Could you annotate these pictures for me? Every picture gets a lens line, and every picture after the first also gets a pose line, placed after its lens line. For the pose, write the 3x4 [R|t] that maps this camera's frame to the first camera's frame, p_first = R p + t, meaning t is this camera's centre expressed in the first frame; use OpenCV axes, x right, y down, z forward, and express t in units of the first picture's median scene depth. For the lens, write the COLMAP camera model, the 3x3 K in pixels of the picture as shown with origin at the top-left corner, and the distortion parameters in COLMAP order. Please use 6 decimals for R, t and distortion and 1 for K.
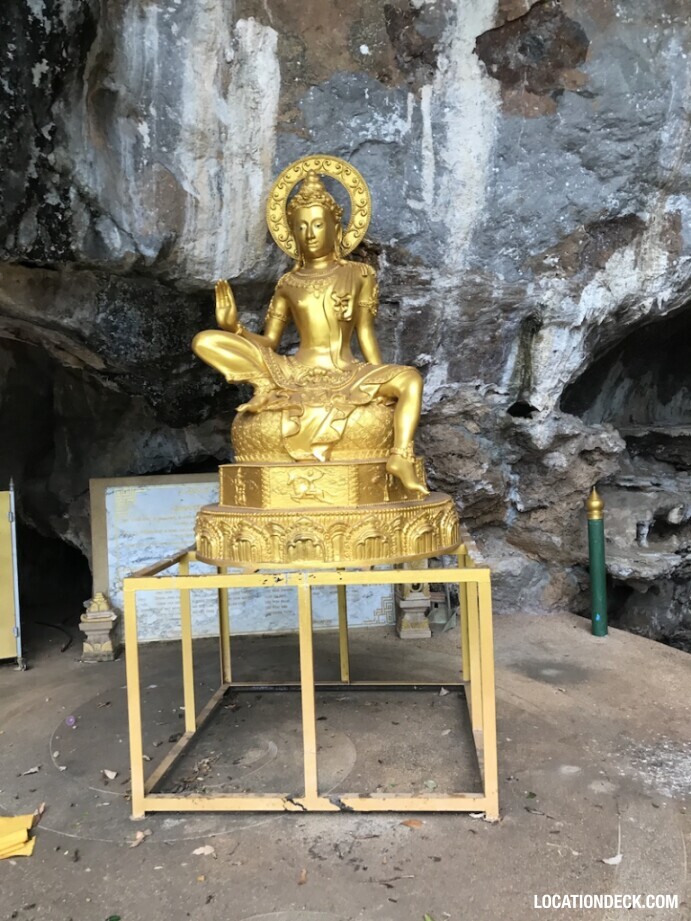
lens RADIAL K [[762.9, 0, 345.9], [0, 762.9, 450.2], [0, 0, 1]] dist [0.002793, 0.009658]
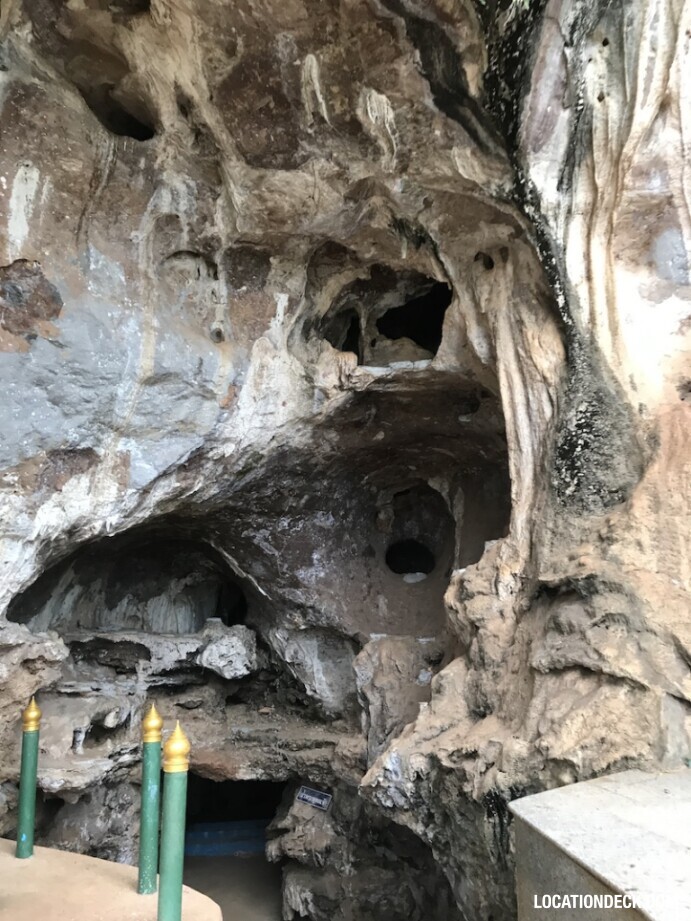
lens RADIAL K [[765.2, 0, 358.2], [0, 765.2, 455.2], [0, 0, 1]] dist [0.004017, 0.014819]
pose [[0.770231, 0.147485, 0.620478, -0.024092], [0.004361, 0.971653, -0.236371, -0.023428], [-0.637751, 0.184766, 0.747754, -0.105448]]
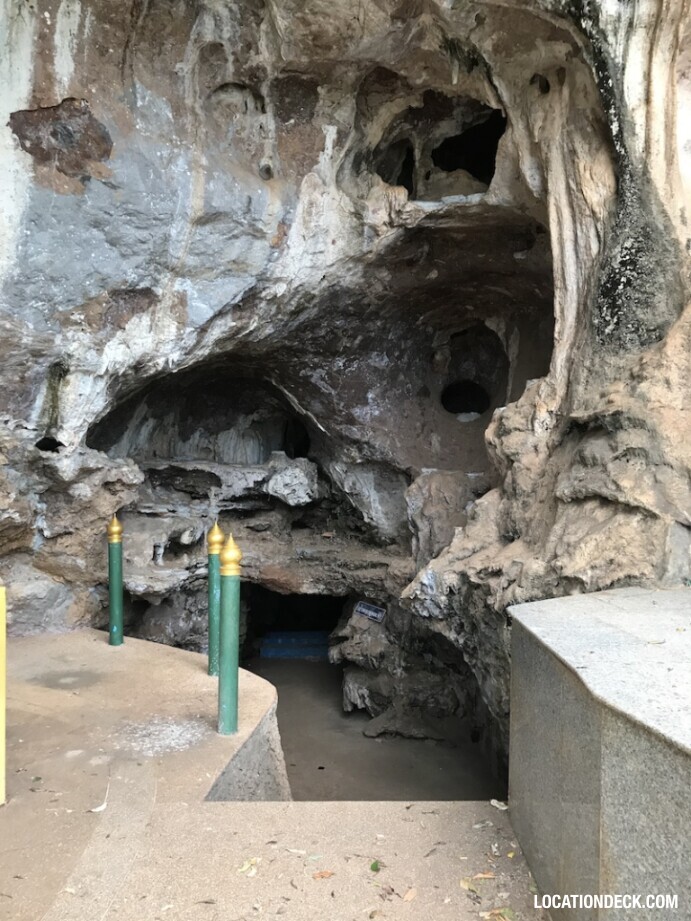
lens RADIAL K [[765.2, 0, 358.2], [0, 765.2, 455.2], [0, 0, 1]] dist [0.004017, 0.014819]
pose [[0.831149, 0.032045, 0.555126, -0.012290], [-0.017308, 0.999345, -0.031774, -0.010965], [-0.555781, 0.016801, 0.831159, -0.174028]]
